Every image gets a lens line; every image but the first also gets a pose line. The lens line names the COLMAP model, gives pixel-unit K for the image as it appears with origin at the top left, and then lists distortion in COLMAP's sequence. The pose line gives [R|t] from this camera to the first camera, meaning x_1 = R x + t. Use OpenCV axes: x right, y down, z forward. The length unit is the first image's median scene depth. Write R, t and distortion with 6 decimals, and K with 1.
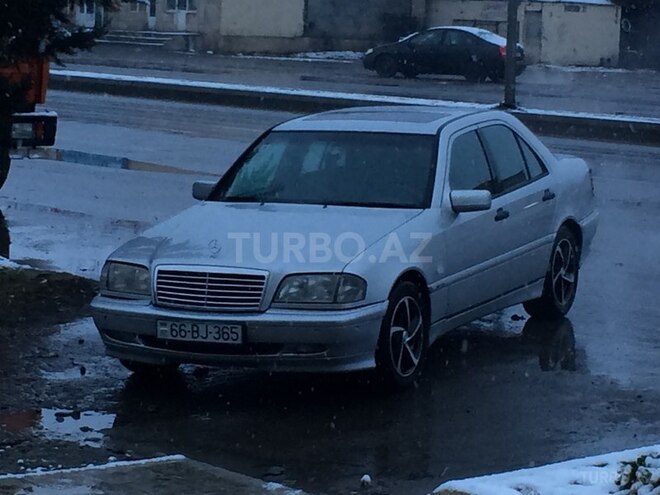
lens RADIAL K [[2136.9, 0, 330.0], [0, 2136.9, 247.5], [0, 0, 1]] dist [-0.035056, 0.515866]
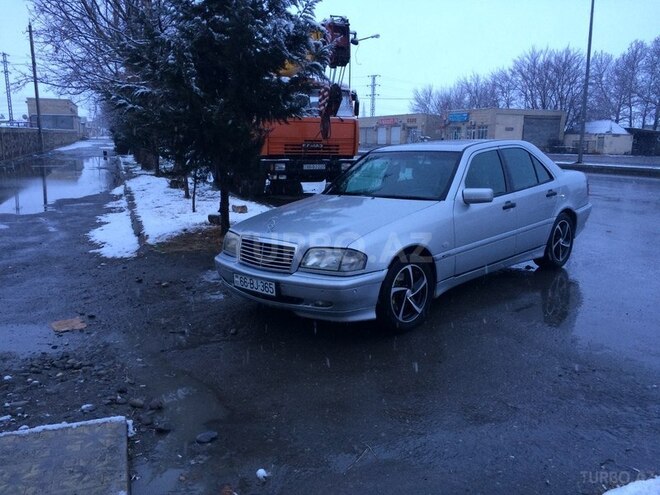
lens RADIAL K [[528.4, 0, 330.0], [0, 528.4, 247.5], [0, 0, 1]] dist [0.005668, -0.001393]
pose [[0.927872, 0.048619, -0.369716, 0.107897], [-0.021038, 0.996710, 0.078271, -0.013048], [0.372305, -0.064847, 0.925842, 0.637642]]
